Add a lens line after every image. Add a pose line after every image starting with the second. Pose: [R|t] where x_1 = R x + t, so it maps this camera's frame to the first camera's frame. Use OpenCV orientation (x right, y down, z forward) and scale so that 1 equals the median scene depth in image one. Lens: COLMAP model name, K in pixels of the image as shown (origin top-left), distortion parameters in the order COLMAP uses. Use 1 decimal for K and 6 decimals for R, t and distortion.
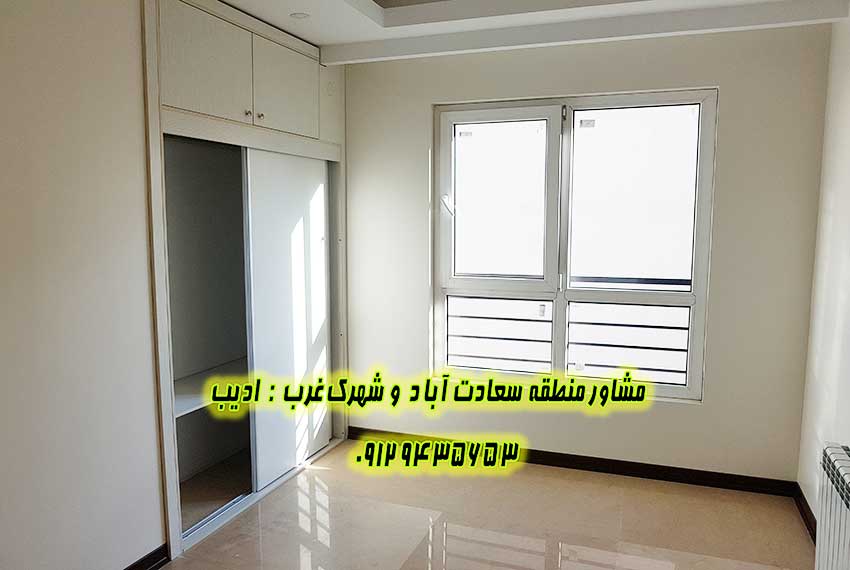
lens RADIAL K [[665.0, 0, 395.2], [0, 665.0, 275.5], [0, 0, 1]] dist [-0.006961, 0.003649]
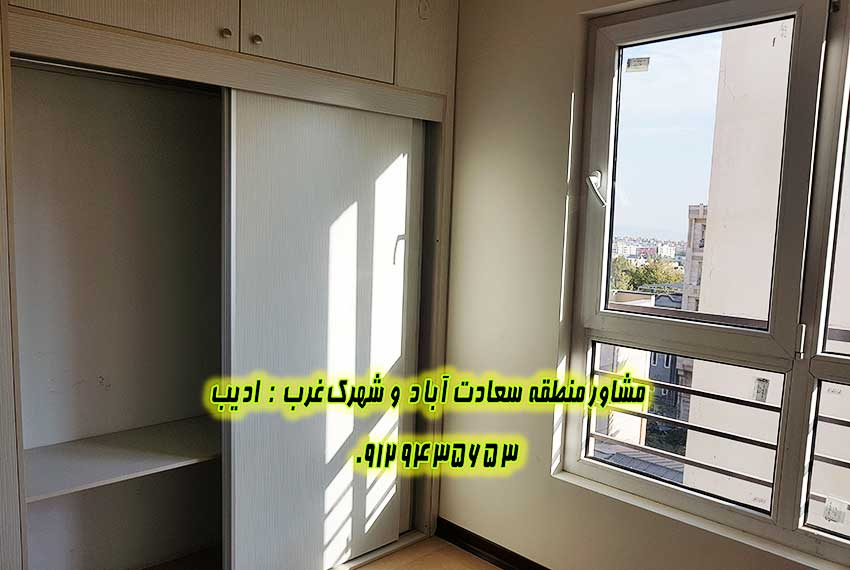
lens RADIAL K [[665.0, 0, 405.4], [0, 665.0, 300.2], [0, 0, 1]] dist [-0.006961, 0.003649]
pose [[0.905250, 0.075675, -0.418085, 0.178991], [-0.063981, 0.997069, 0.041941, -0.021562], [0.420034, -0.011218, 0.907439, 0.400862]]
